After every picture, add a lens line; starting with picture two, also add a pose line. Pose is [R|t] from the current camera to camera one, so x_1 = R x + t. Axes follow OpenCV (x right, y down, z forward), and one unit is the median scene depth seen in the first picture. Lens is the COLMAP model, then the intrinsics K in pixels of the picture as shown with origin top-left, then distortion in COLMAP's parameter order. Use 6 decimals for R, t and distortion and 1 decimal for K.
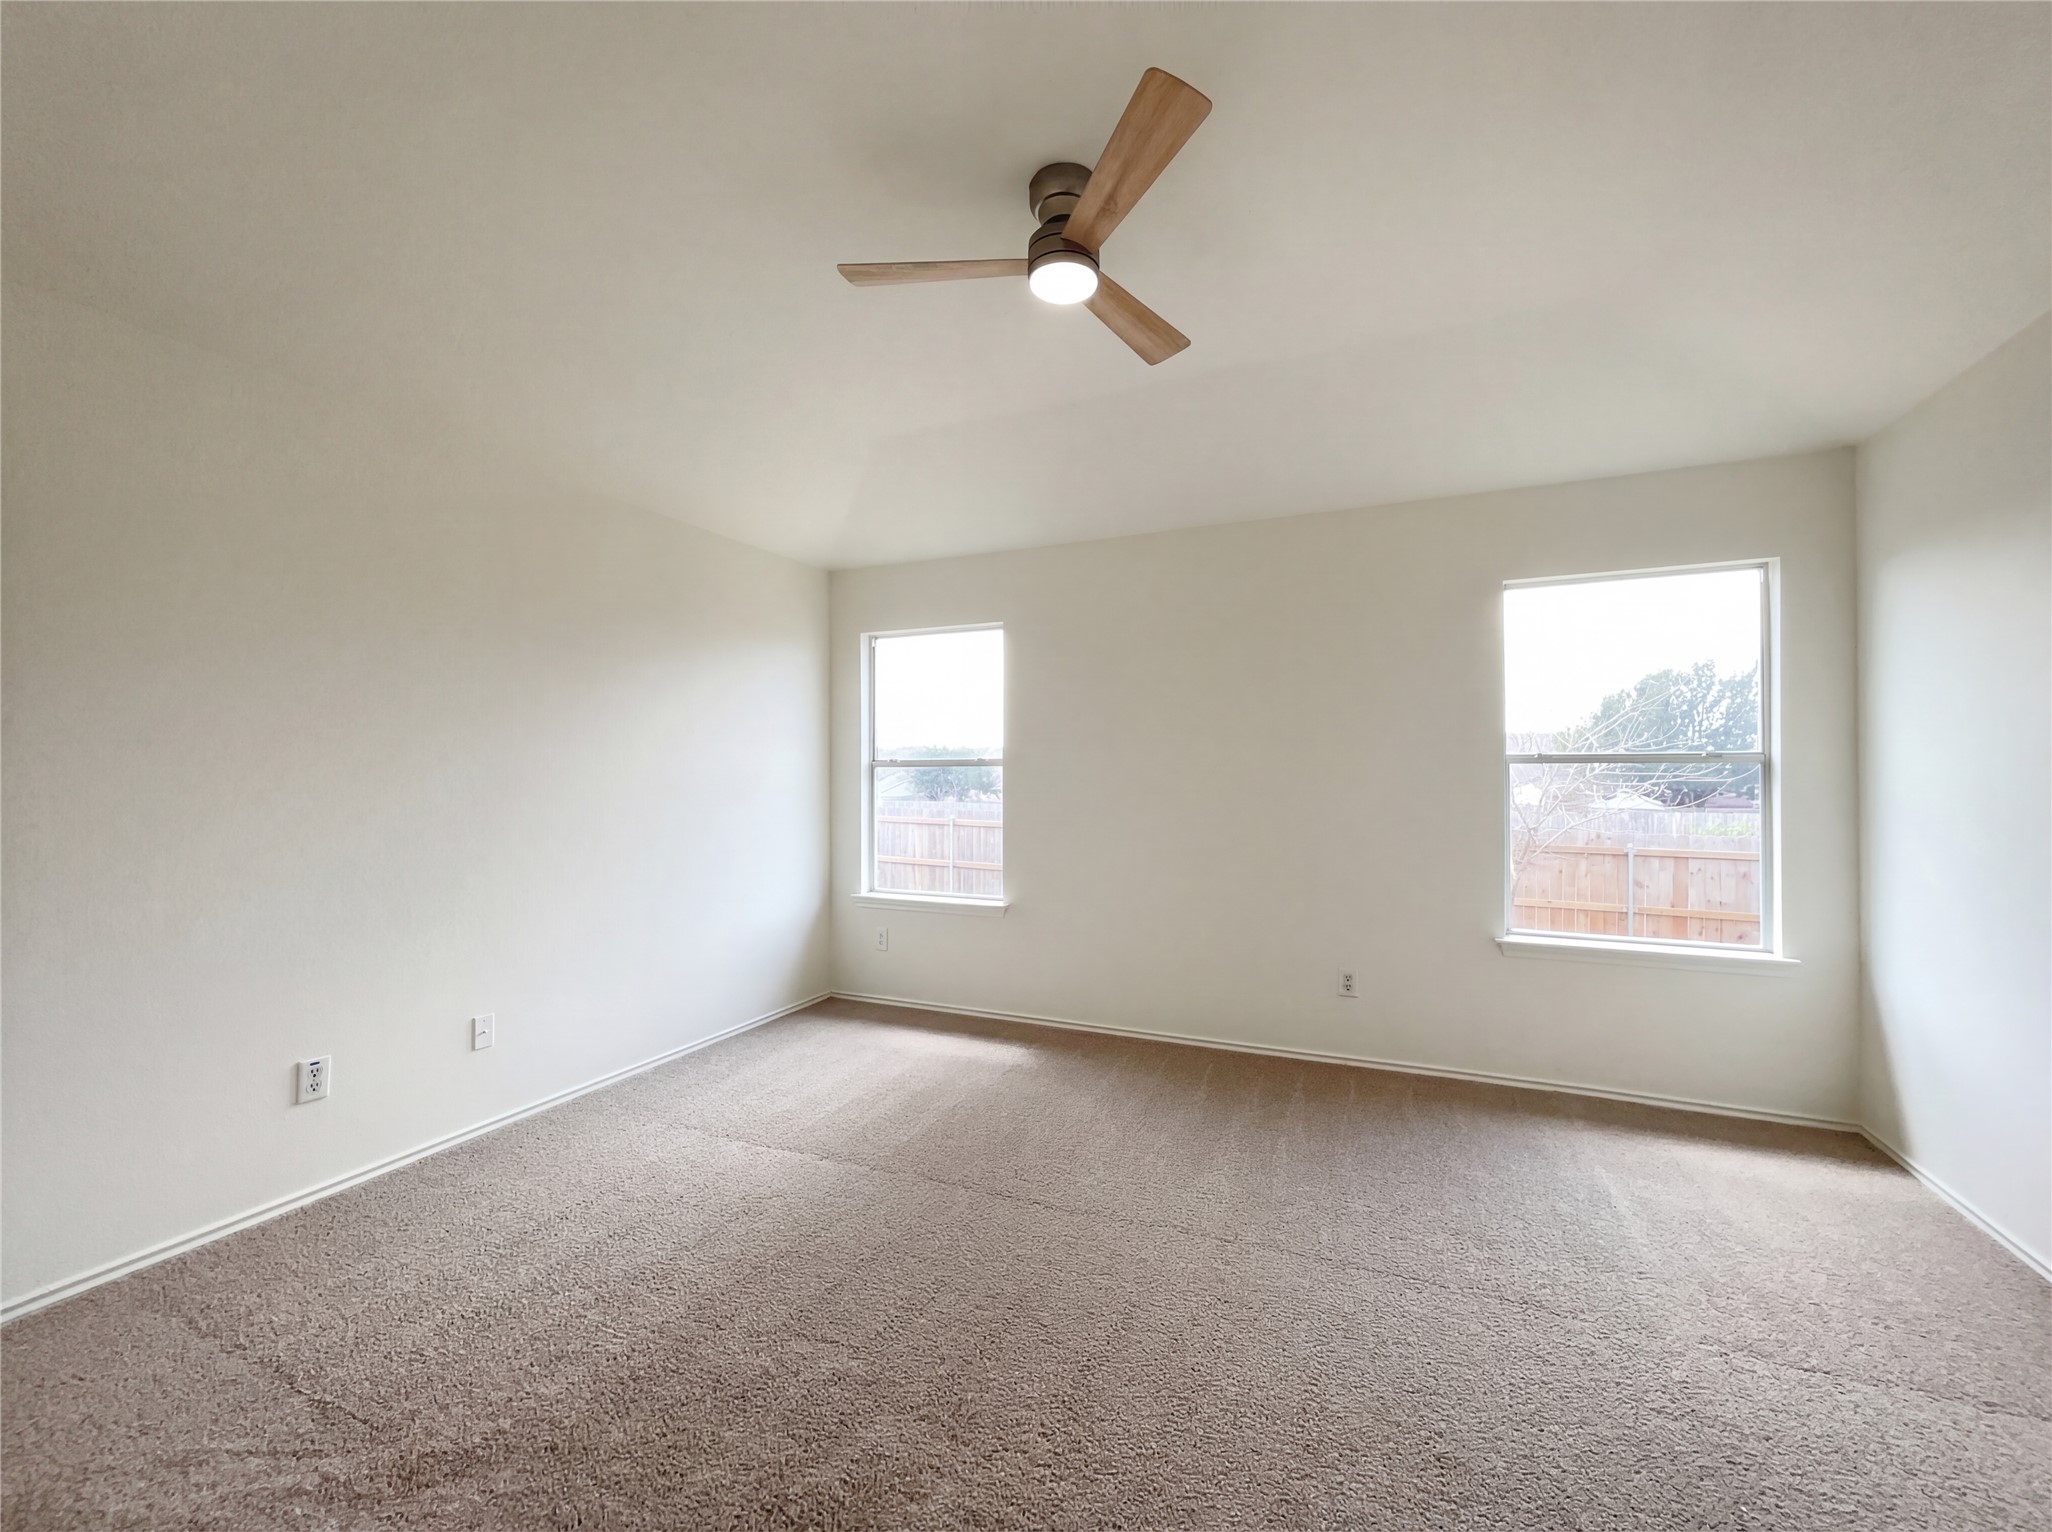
lens RADIAL K [[826.8, 0, 1026.0], [0, 826.8, 766.0], [0, 0, 1]] dist [-0.001361, 0.000646]
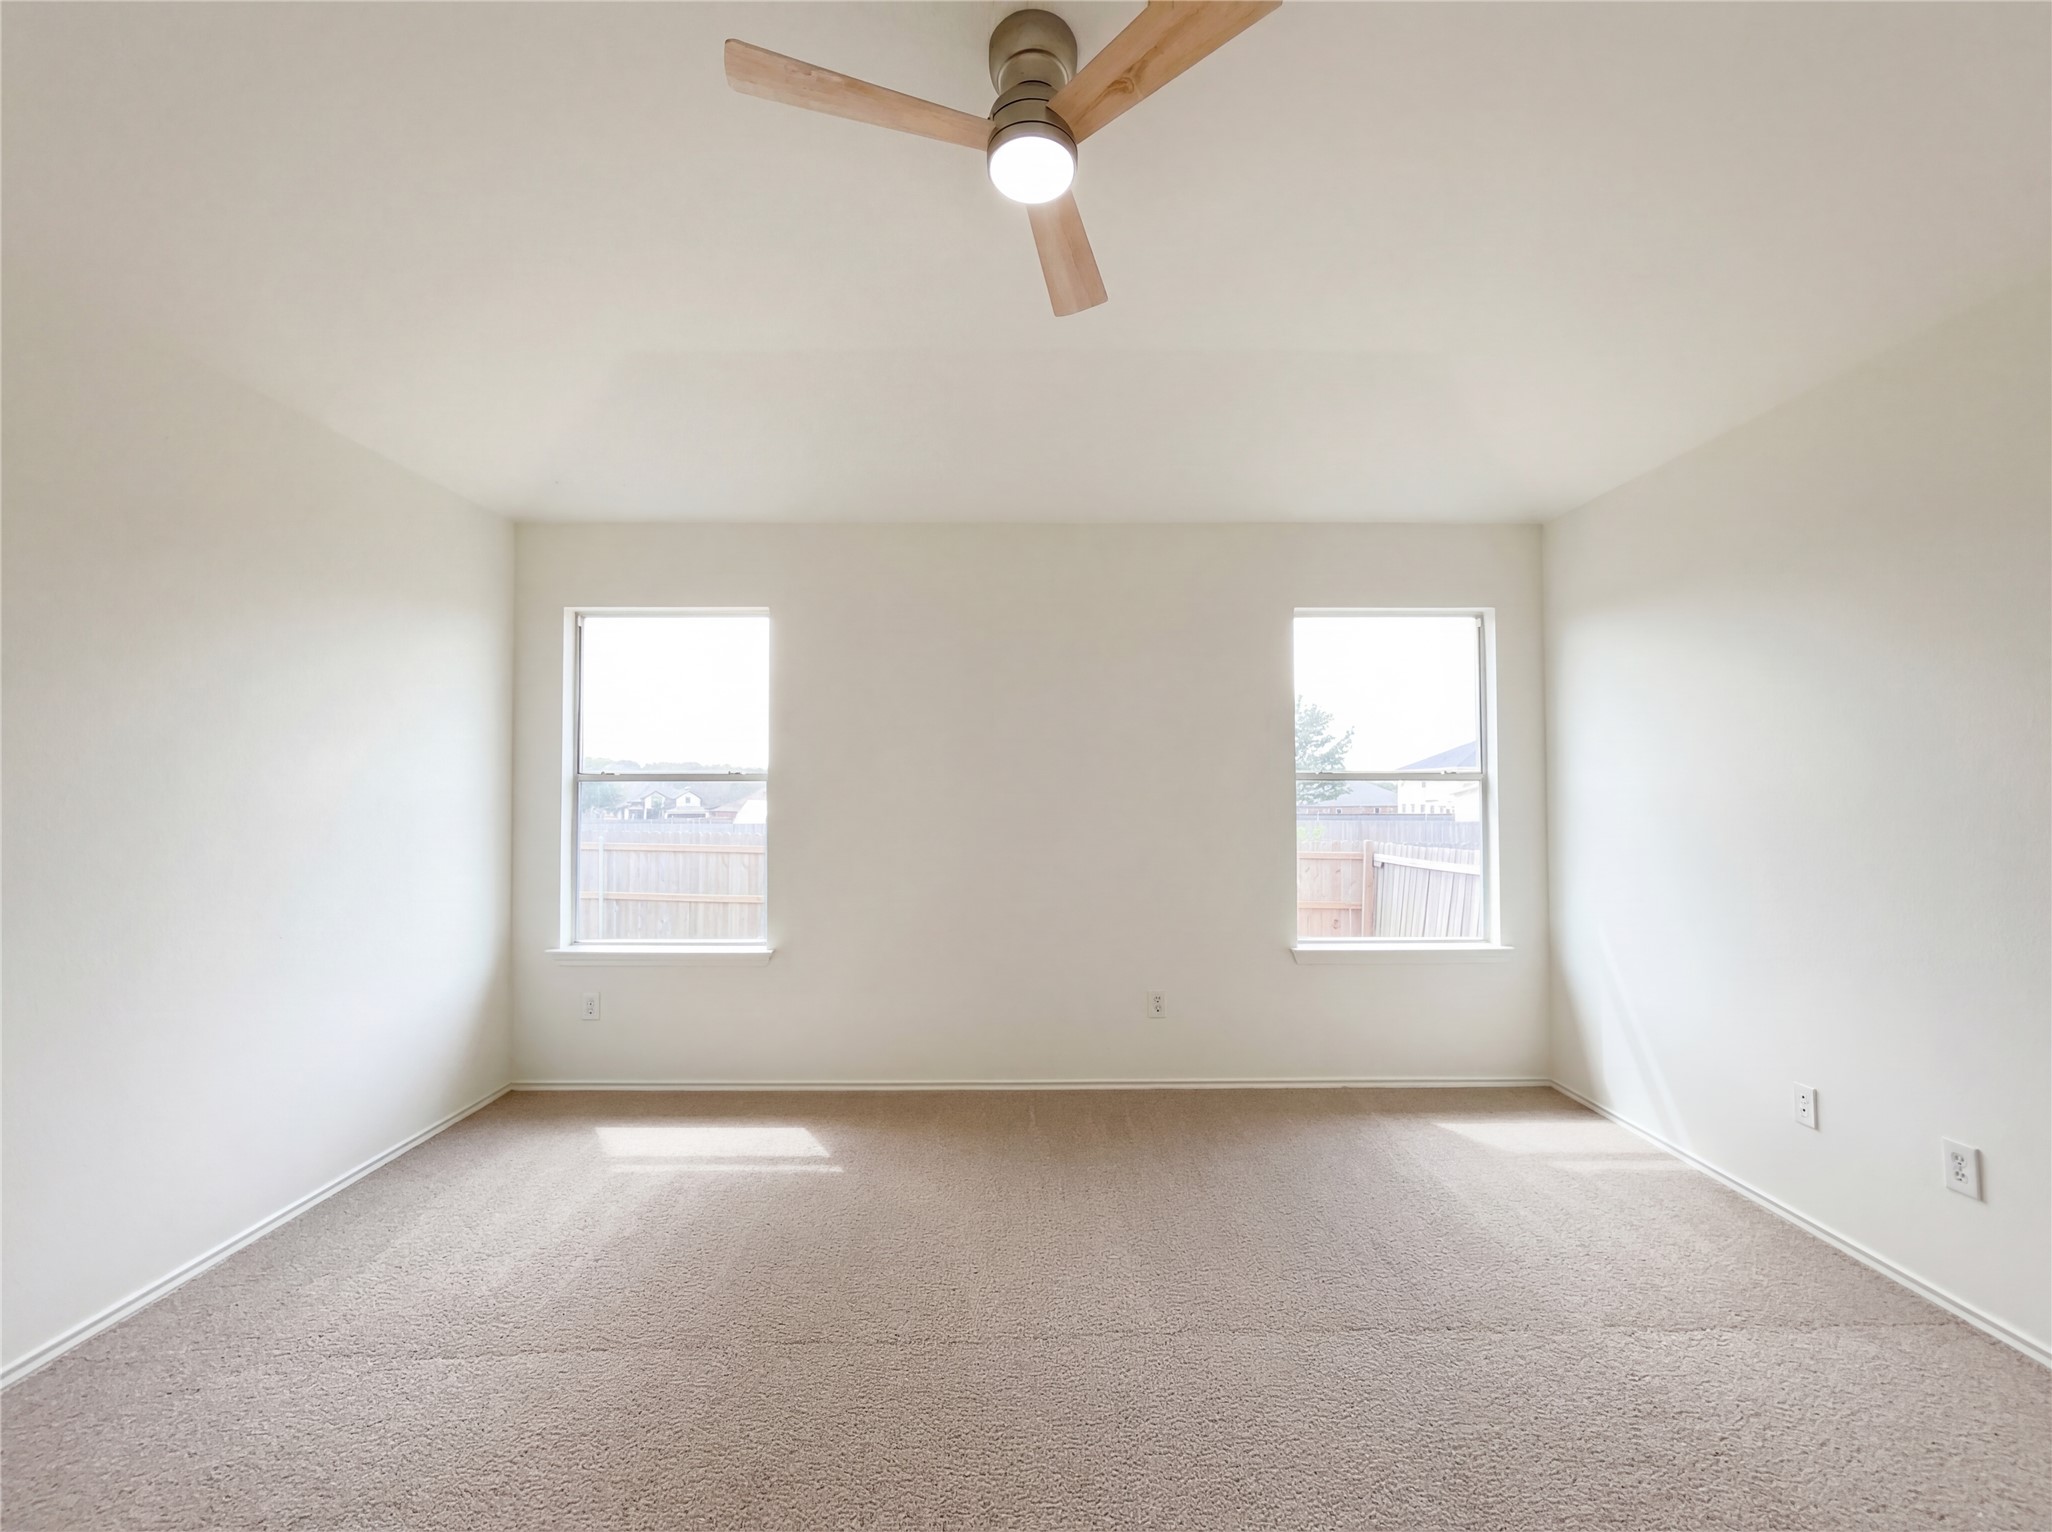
lens RADIAL K [[826.8, 0, 1026.0], [0, 826.8, 766.0], [0, 0, 1]] dist [-0.001361, 0.000646]
pose [[0.910646, 0.014731, 0.412924, -0.148682], [-0.004285, 0.999647, -0.026211, 0.006152], [-0.413164, 0.022099, 0.910388, 0.154275]]
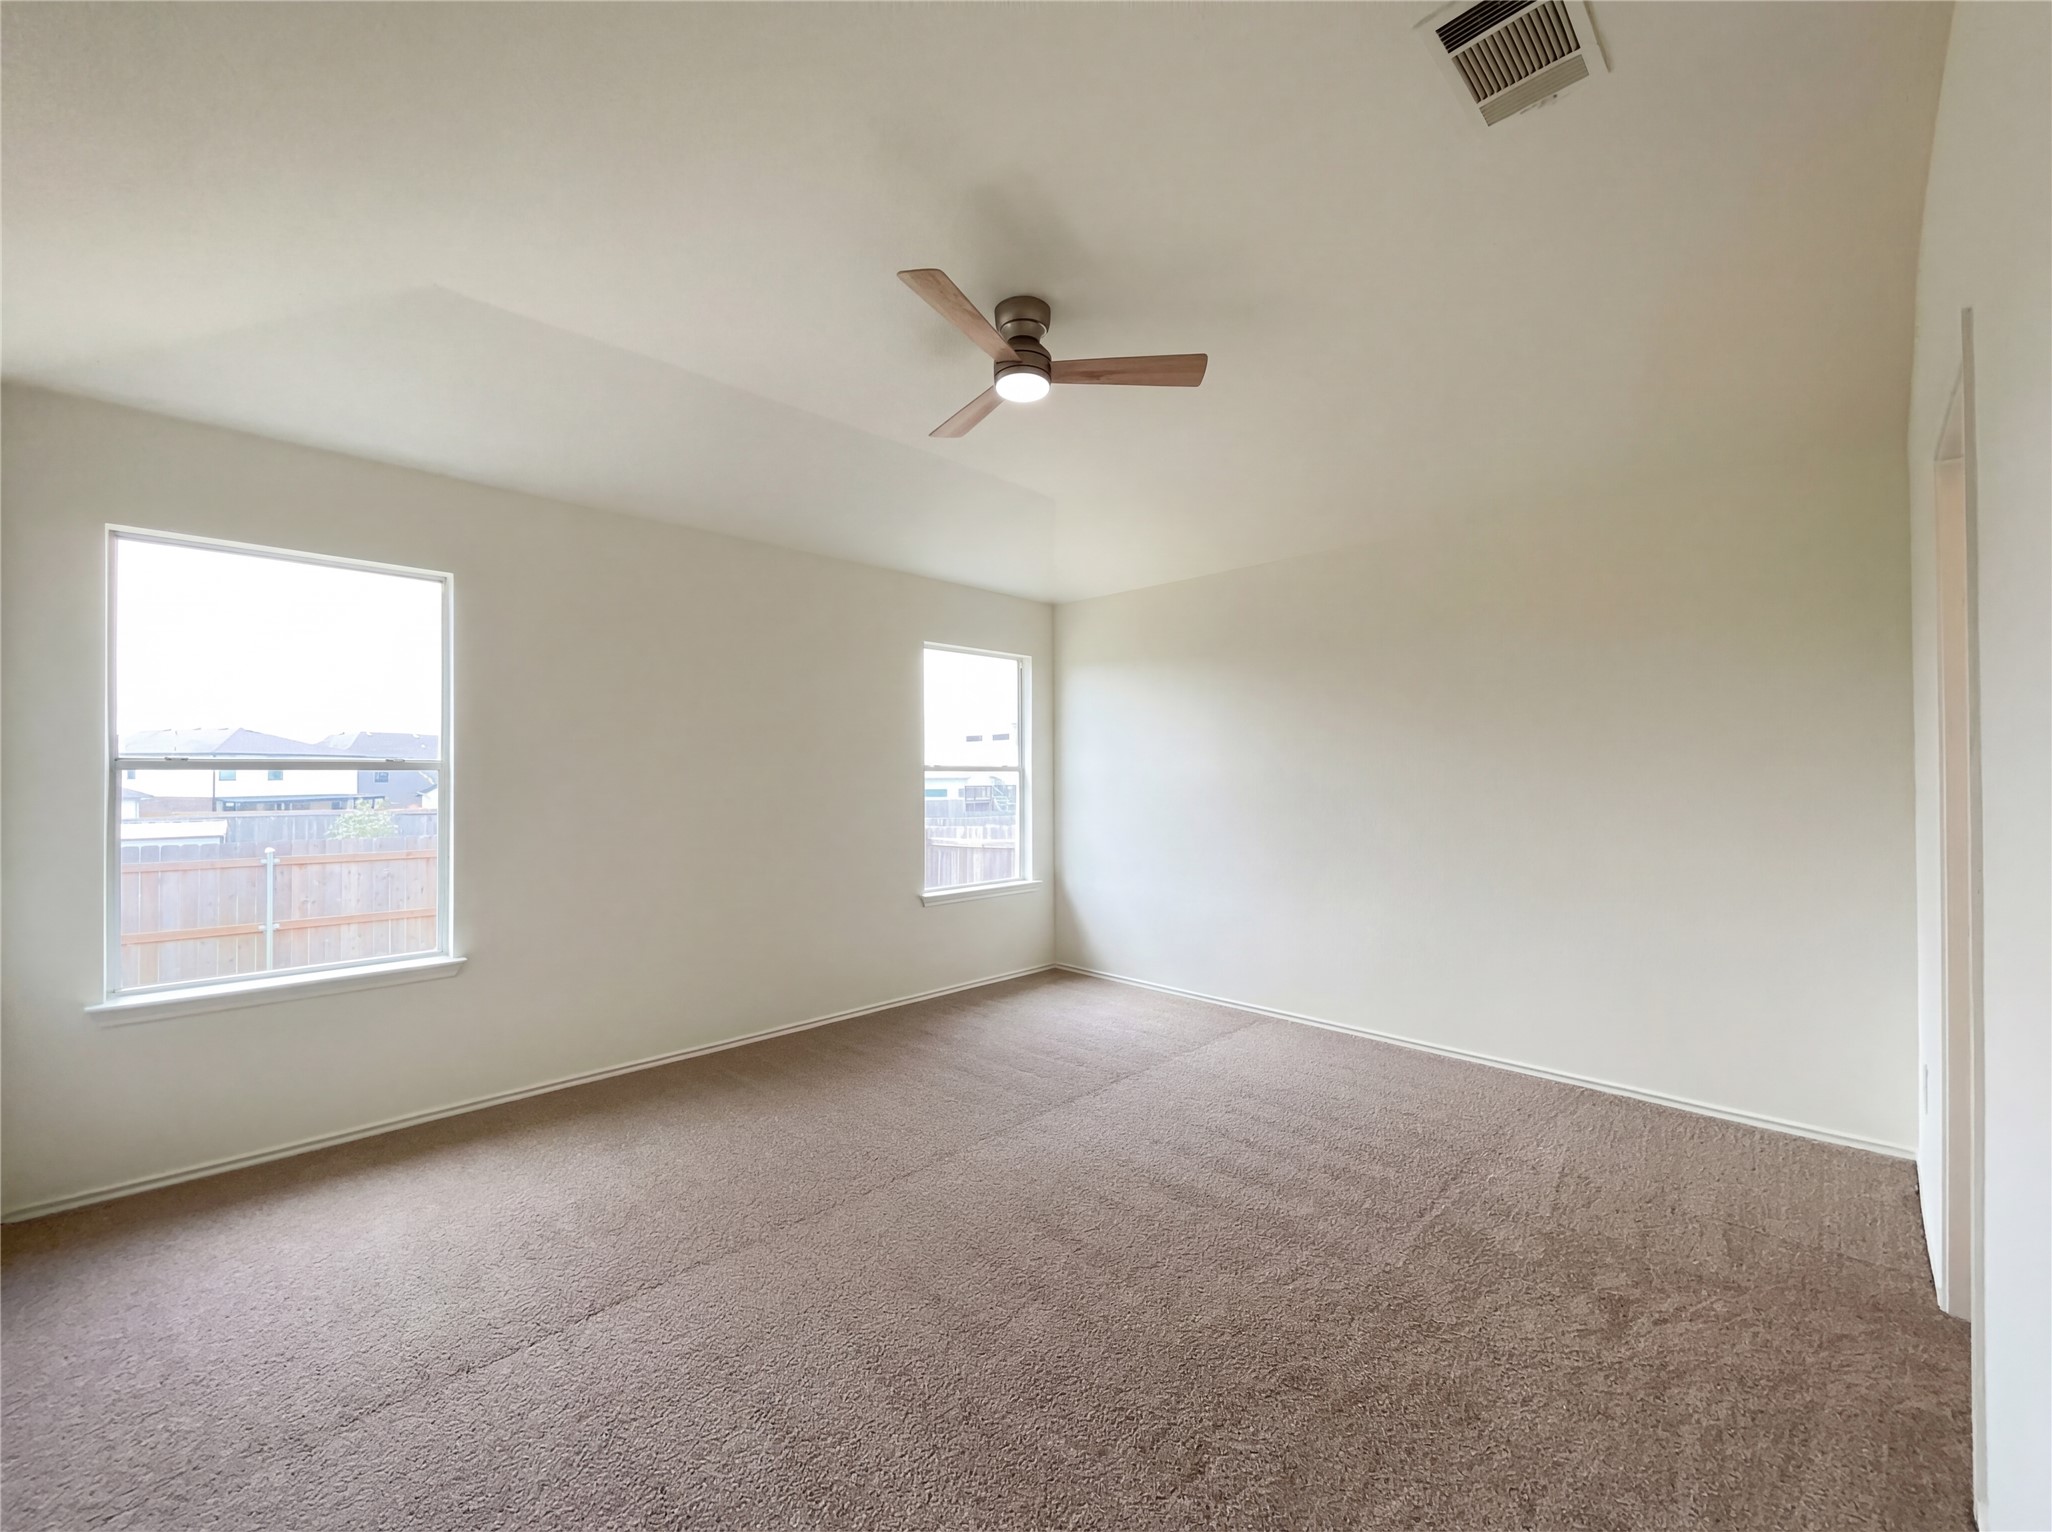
lens RADIAL K [[826.8, 0, 1026.0], [0, 826.8, 766.0], [0, 0, 1]] dist [-0.001361, 0.000646]
pose [[0.354158, 0.015293, 0.935061, -0.591131], [-0.000433, 0.999869, -0.016189, 0.009332], [-0.935186, 0.005329, 0.354118, 0.291453]]
